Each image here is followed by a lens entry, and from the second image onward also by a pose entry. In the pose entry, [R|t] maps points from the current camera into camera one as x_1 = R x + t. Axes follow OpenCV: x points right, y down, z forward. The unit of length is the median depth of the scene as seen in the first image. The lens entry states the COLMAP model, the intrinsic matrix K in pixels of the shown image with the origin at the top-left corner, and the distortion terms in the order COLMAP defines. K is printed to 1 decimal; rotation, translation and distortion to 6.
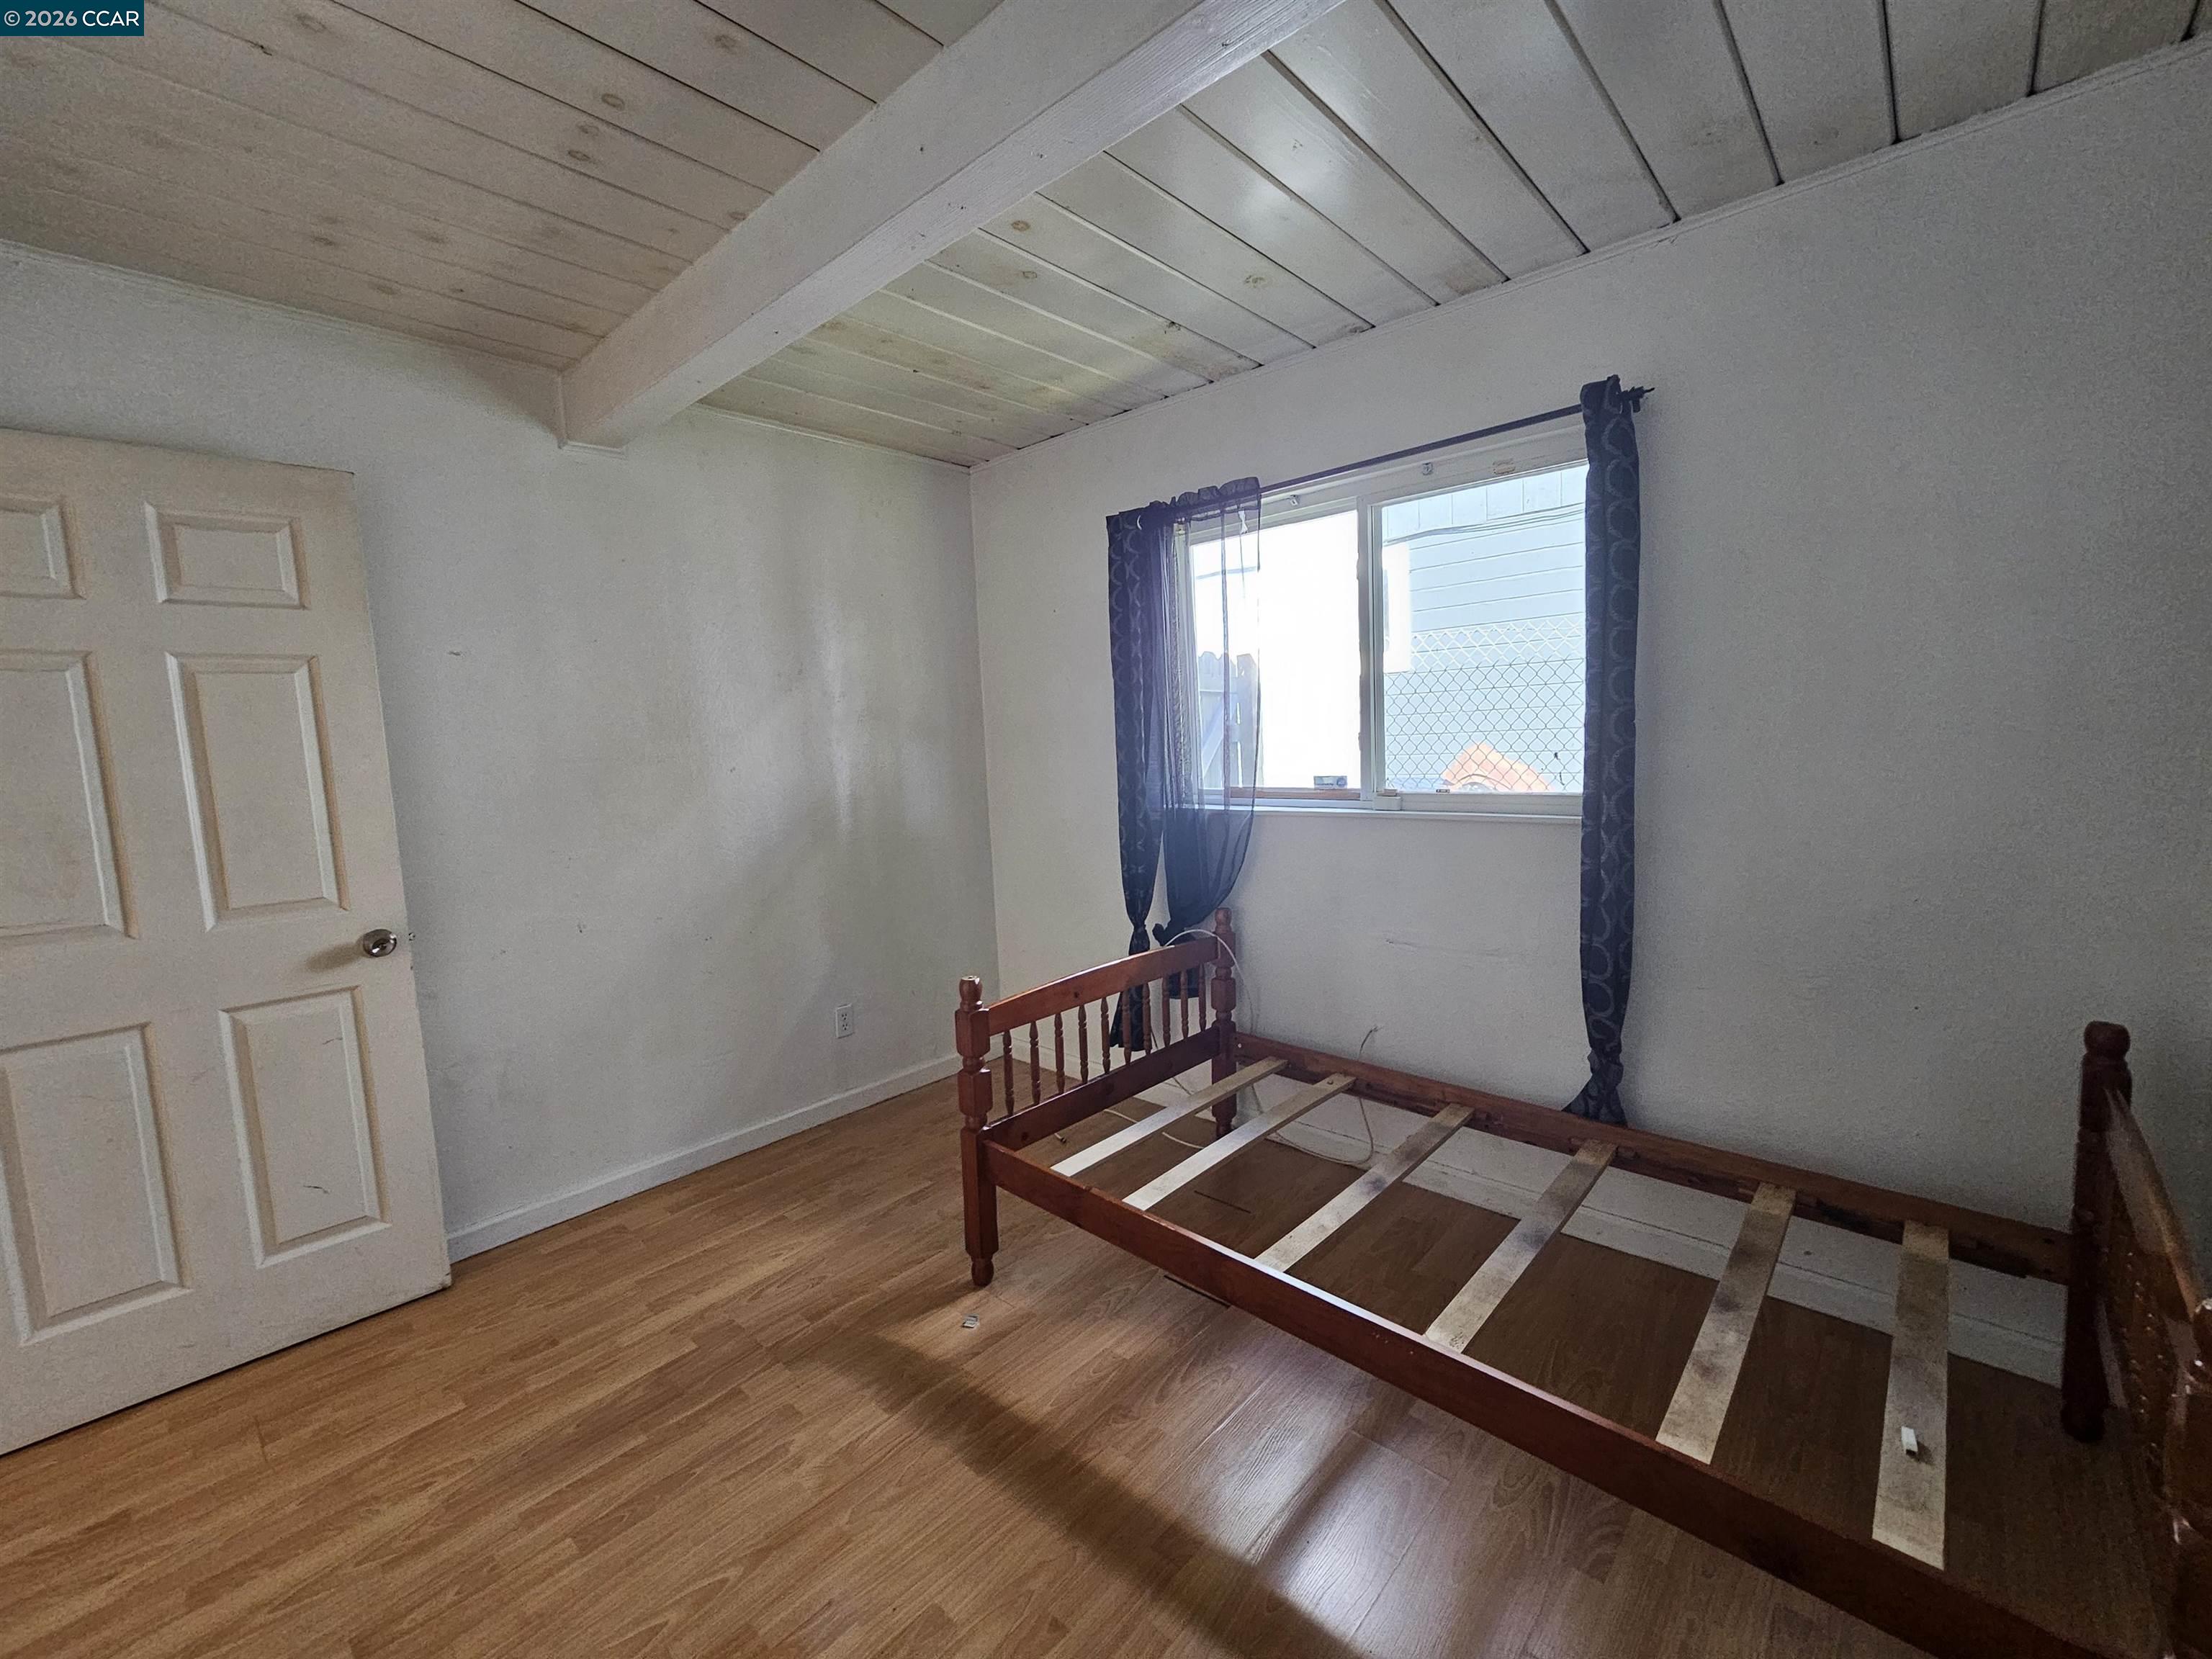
lens RADIAL K [[908.2, 0, 1104.5], [0, 908.2, 821.6], [0, 0, 1]] dist [-0.001960, 0.000063]
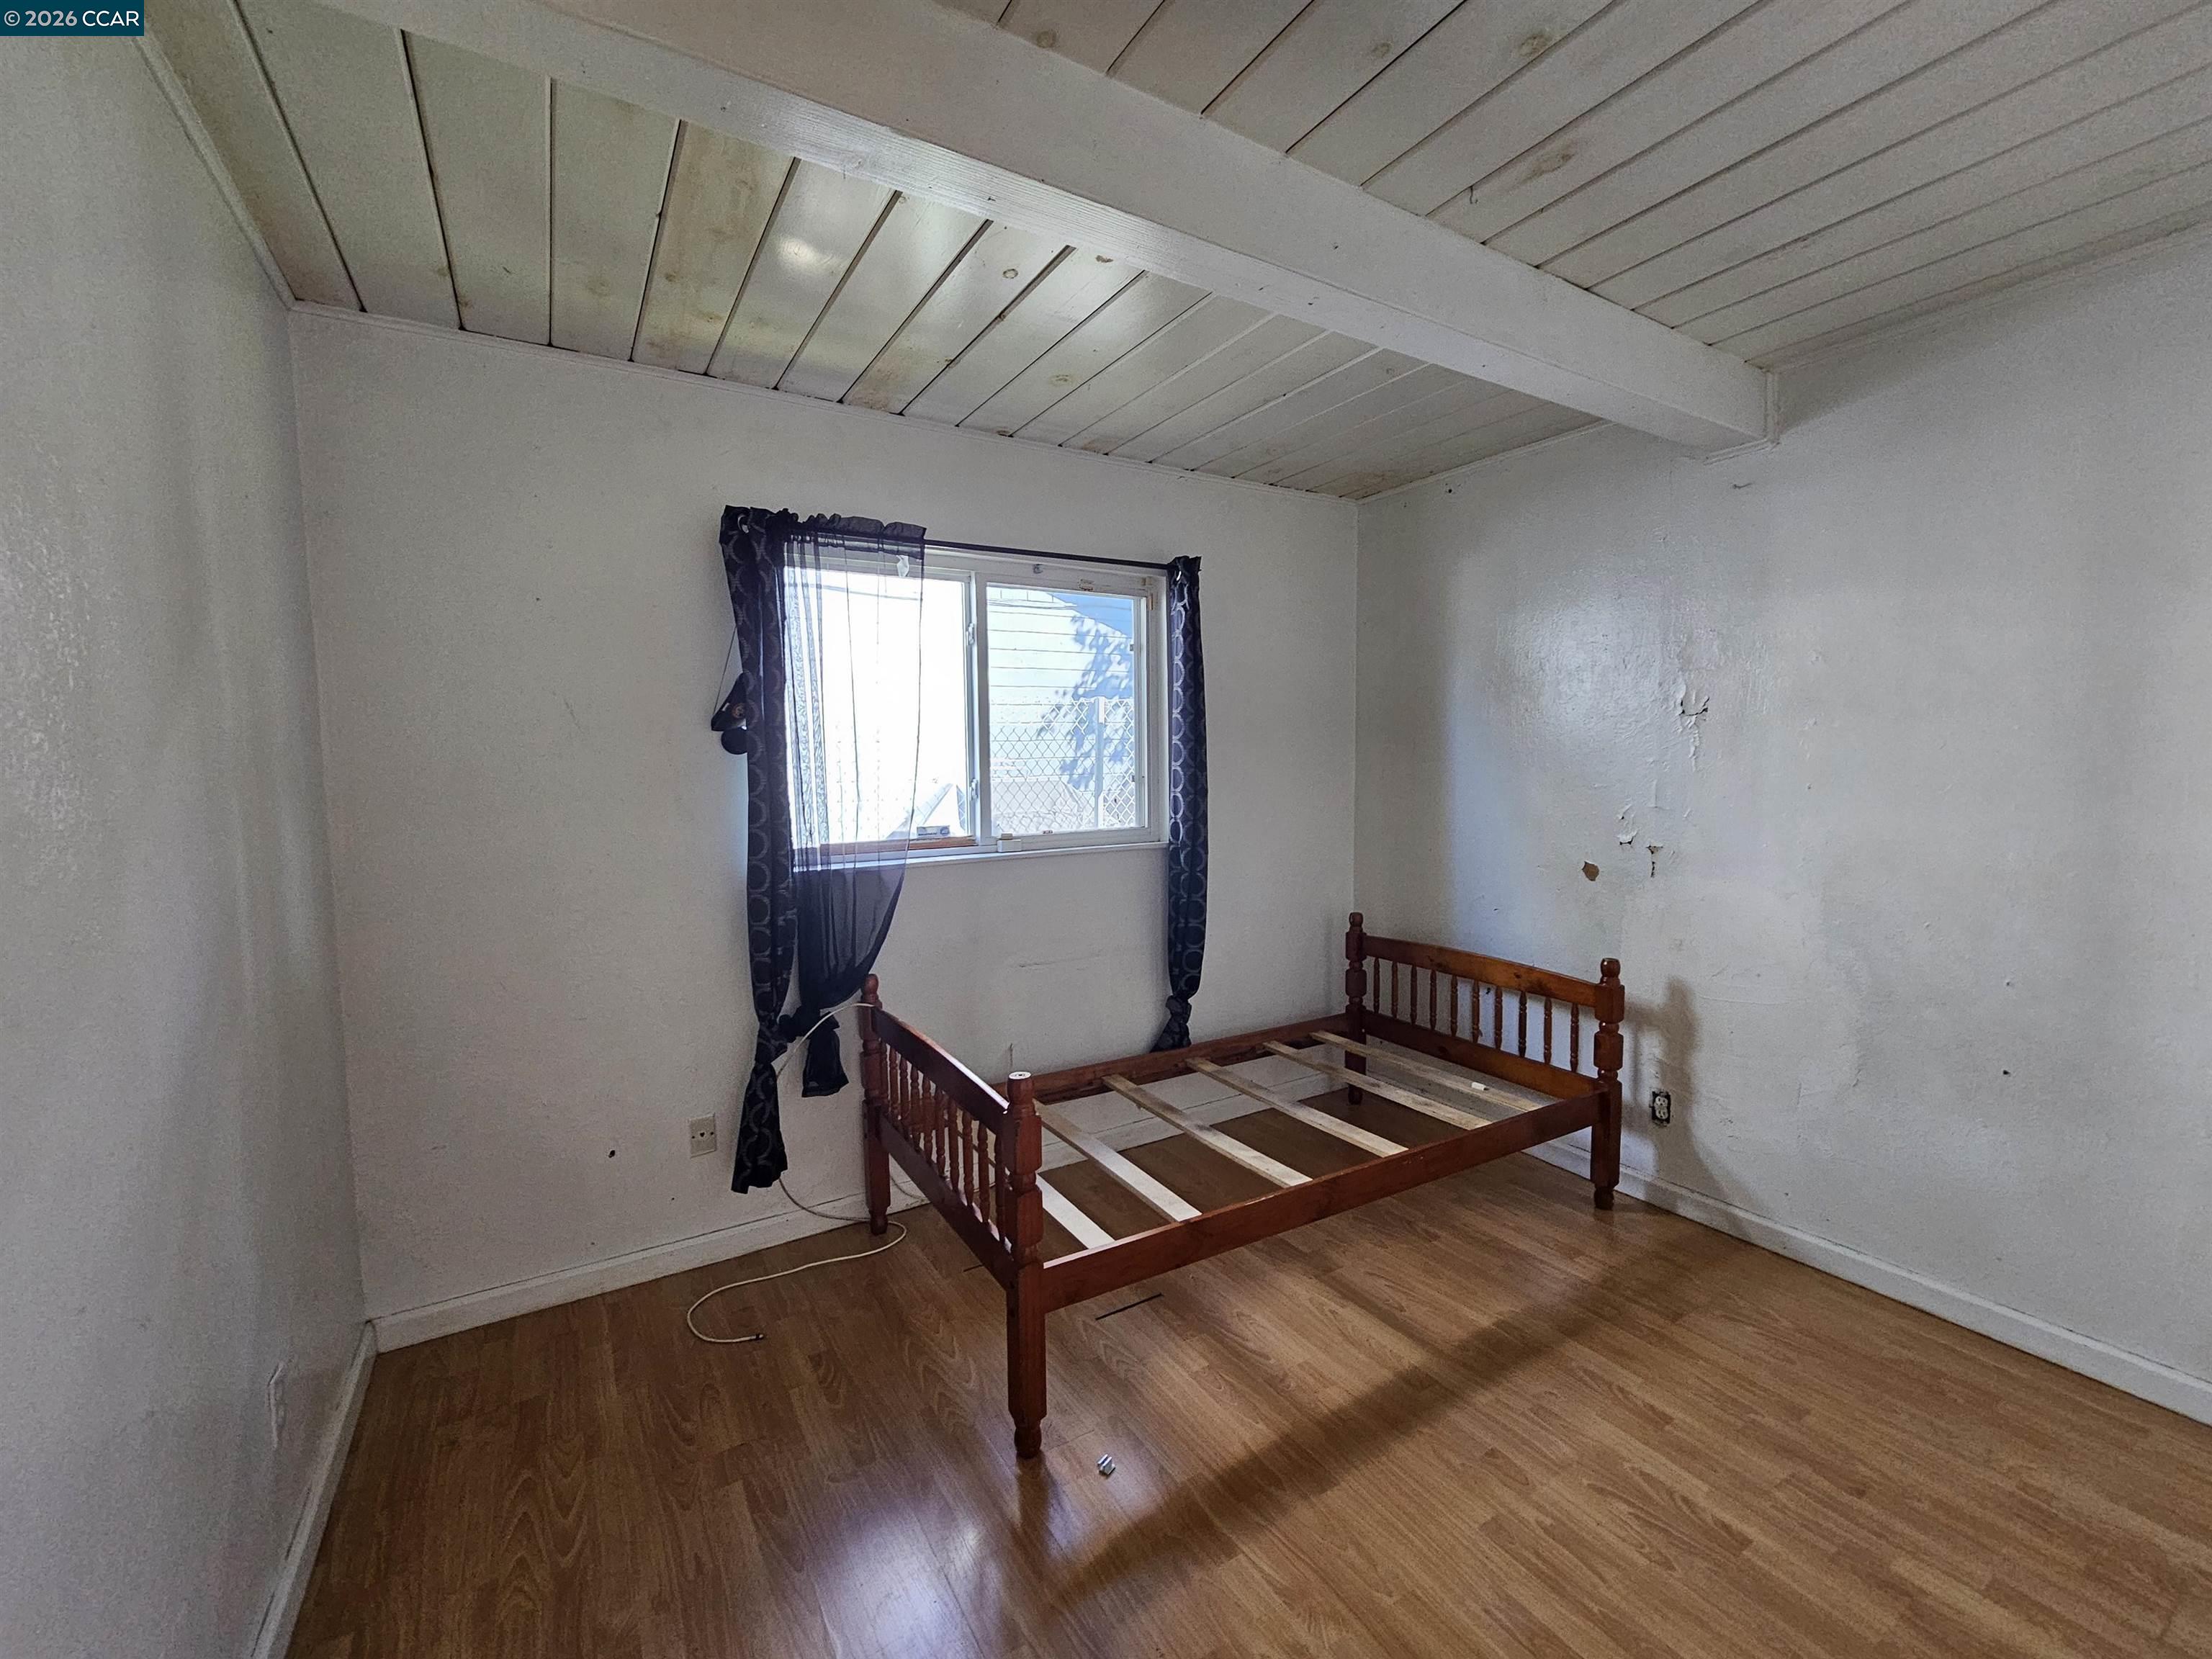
lens RADIAL K [[908.2, 0, 1104.5], [0, 908.2, 821.6], [0, 0, 1]] dist [-0.001960, 0.000063]
pose [[0.290308, -0.030970, 0.956432, -0.805430], [0.097779, 0.995205, 0.002547, -0.045221], [-0.951925, 0.092780, 0.291944, 0.595625]]
